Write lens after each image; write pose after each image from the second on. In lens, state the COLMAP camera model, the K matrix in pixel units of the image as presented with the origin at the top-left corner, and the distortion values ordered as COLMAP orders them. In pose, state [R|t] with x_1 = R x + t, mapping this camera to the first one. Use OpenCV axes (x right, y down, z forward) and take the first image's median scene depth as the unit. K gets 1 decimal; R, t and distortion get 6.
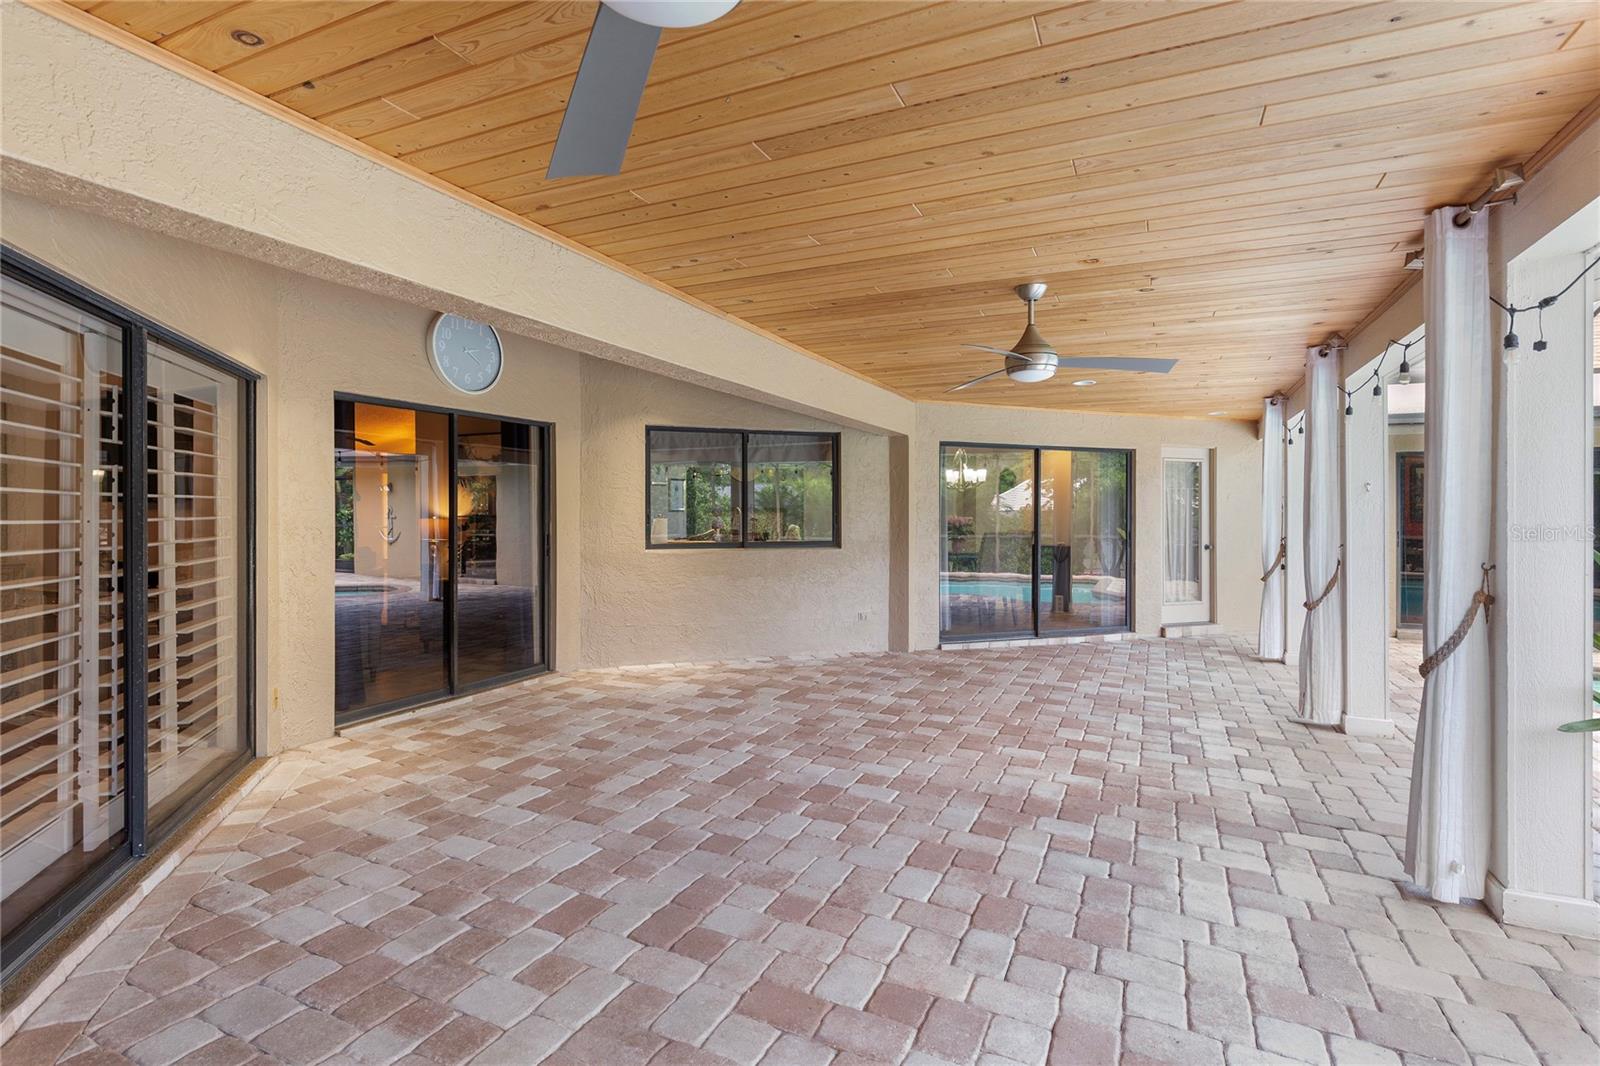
lens RADIAL K [[761.5, 0, 801.2], [0, 761.5, 517.7], [0, 0, 1]] dist [-0.002600, 0.000319]
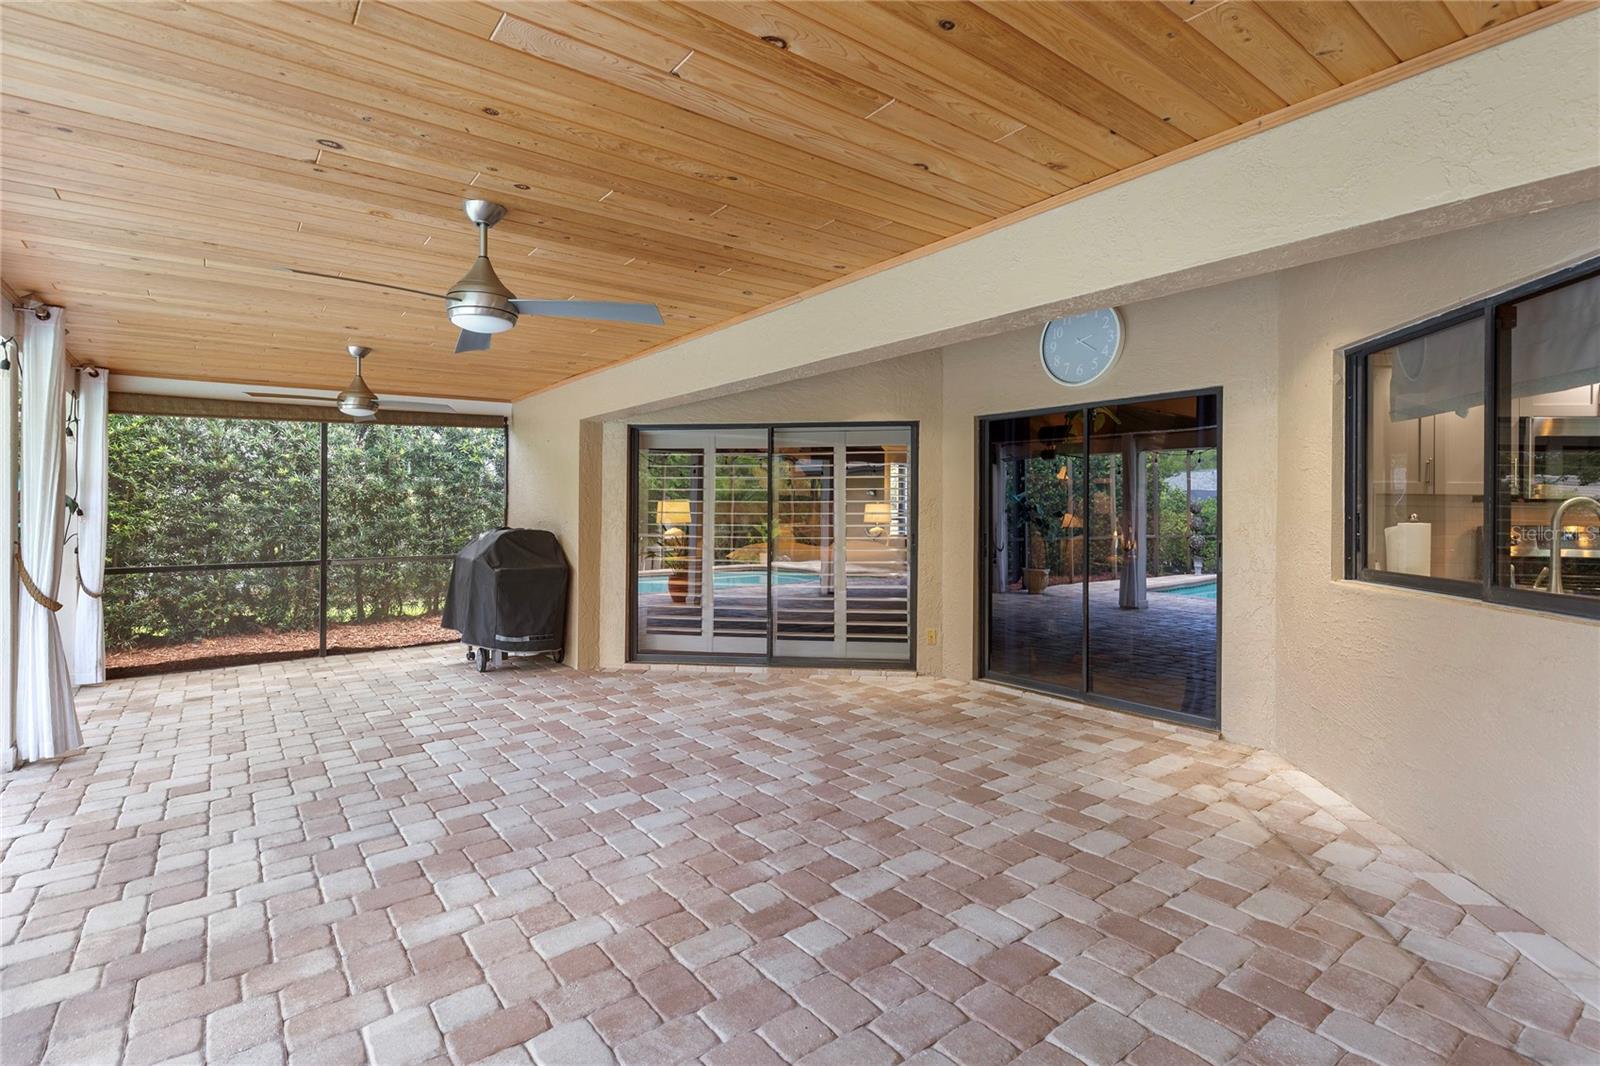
lens RADIAL K [[761.5, 0, 801.2], [0, 761.5, 517.7], [0, 0, 1]] dist [-0.002600, 0.000319]
pose [[-0.459163, 0.005370, -0.888336, 0.815235], [-0.008312, 0.999912, 0.010340, -0.008415], [0.888313, 0.012131, -0.459078, 1.609043]]
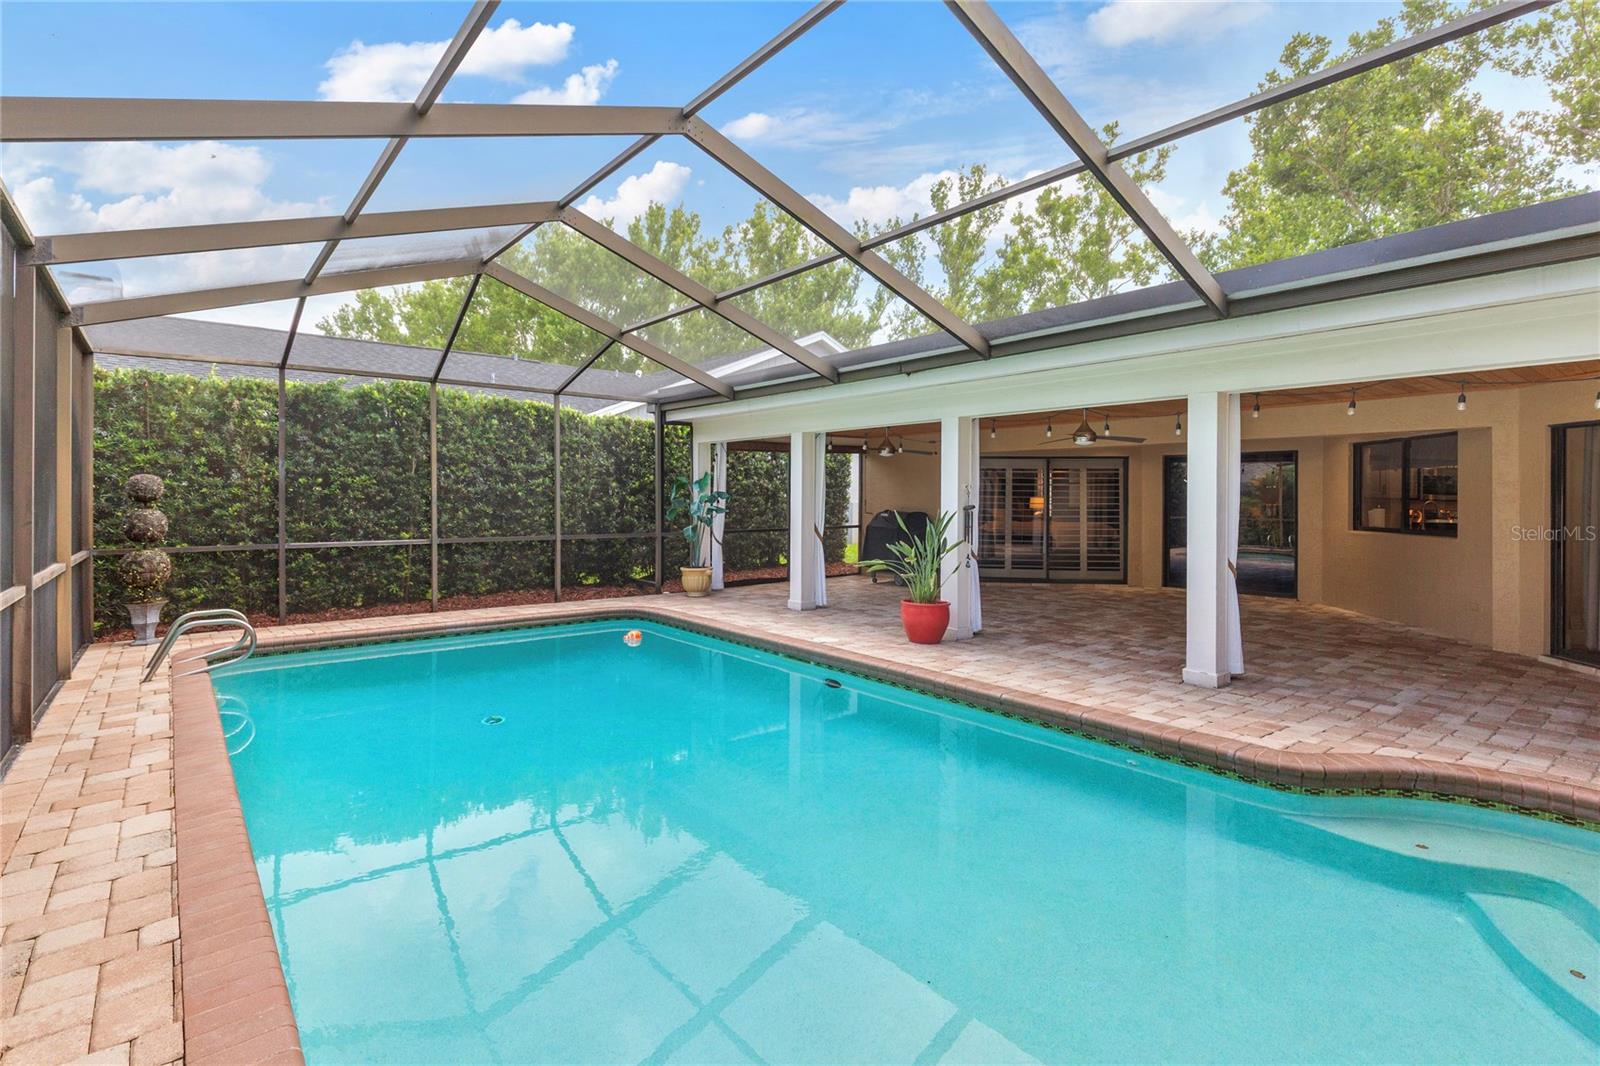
lens RADIAL K [[726.4, 0, 800.1], [0, 726.4, 499.5], [0, 0, 1]] dist [-0.001702, -0.000251]
pose [[-0.443681, -0.008634, -0.896143, 2.647412], [-0.011873, 0.999922, -0.003755, 0.002645], [0.896106, 0.008974, -0.443749, 1.197297]]
